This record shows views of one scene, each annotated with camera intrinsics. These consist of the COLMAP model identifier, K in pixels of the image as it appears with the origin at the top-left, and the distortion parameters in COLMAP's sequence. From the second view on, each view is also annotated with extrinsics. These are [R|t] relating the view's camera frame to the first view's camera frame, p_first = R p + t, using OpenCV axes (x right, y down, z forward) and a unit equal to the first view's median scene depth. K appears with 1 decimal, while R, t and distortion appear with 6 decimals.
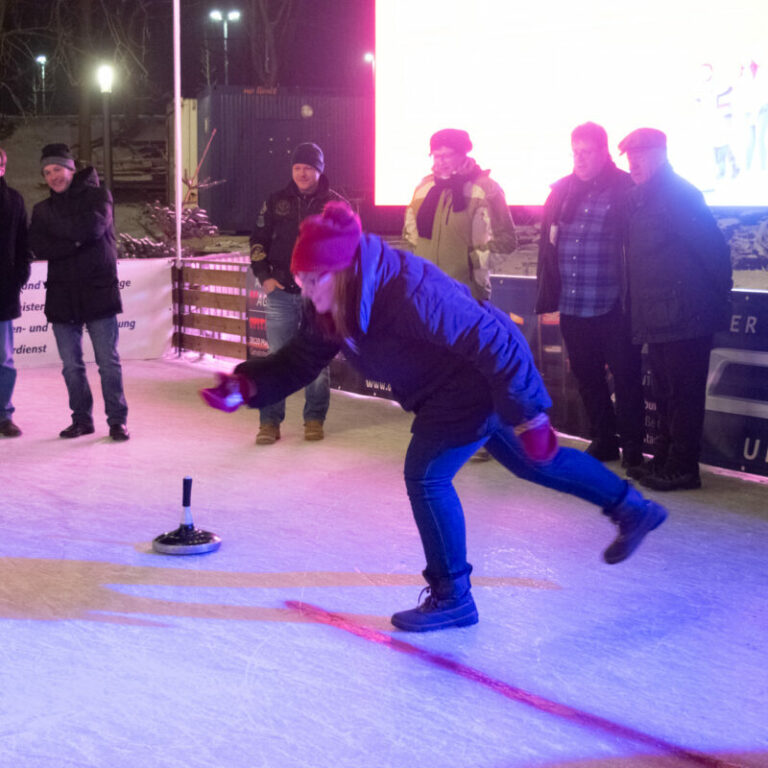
lens RADIAL K [[1397.7, 0, 384.0], [0, 1397.7, 384.0], [0, 0, 1]] dist [-0.024878, -0.172352]
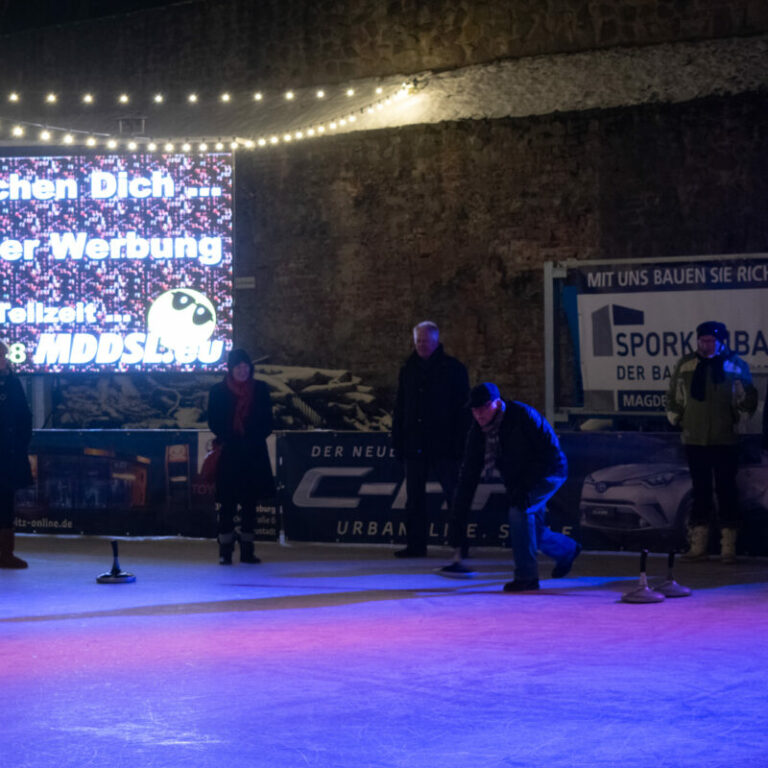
lens RADIAL K [[2303.8, 0, 384.0], [0, 2303.8, 384.0], [0, 0, 1]] dist [0.057088, -0.218446]
pose [[0.867958, -0.014093, 0.496437, -1.384470], [0.069088, 0.993304, -0.092594, 0.178324], [-0.491808, 0.114666, 0.863120, -1.840477]]
